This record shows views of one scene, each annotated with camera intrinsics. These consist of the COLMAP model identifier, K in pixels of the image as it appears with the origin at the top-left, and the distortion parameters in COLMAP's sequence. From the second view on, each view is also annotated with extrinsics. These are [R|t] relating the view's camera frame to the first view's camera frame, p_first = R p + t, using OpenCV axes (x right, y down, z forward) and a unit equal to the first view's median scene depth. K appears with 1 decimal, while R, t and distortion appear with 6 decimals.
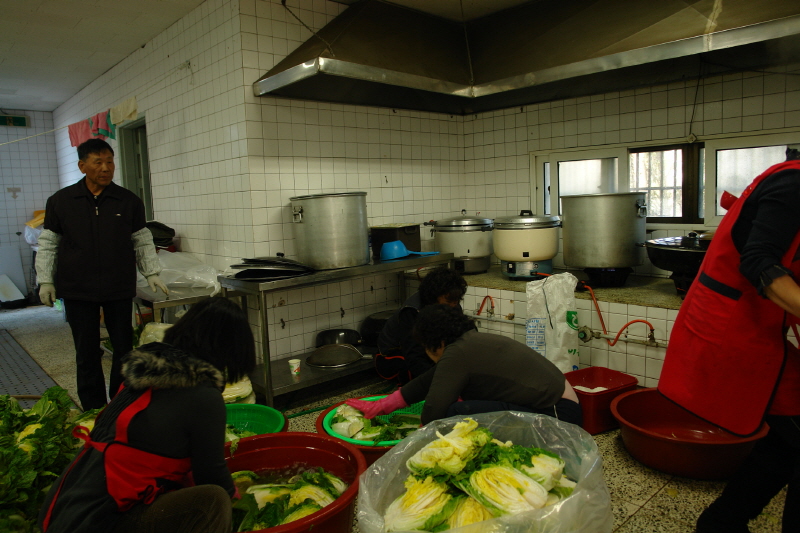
lens RADIAL K [[555.0, 0, 400.0], [0, 555.0, 266.5], [0, 0, 1]] dist [-0.079950, 0.007655]
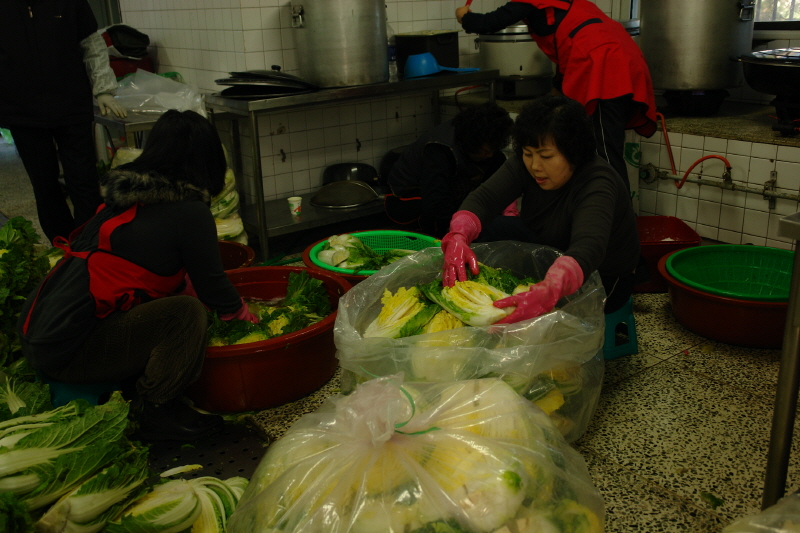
lens RADIAL K [[799.5, 0, 400.0], [0, 799.5, 266.5], [0, 0, 1]] dist [-0.011990, 0.009414]
pose [[0.994634, 0.034985, -0.097363, 0.089963], [-0.014585, 0.979108, 0.202819, 0.023844], [0.102425, -0.200311, 0.974364, -0.187307]]
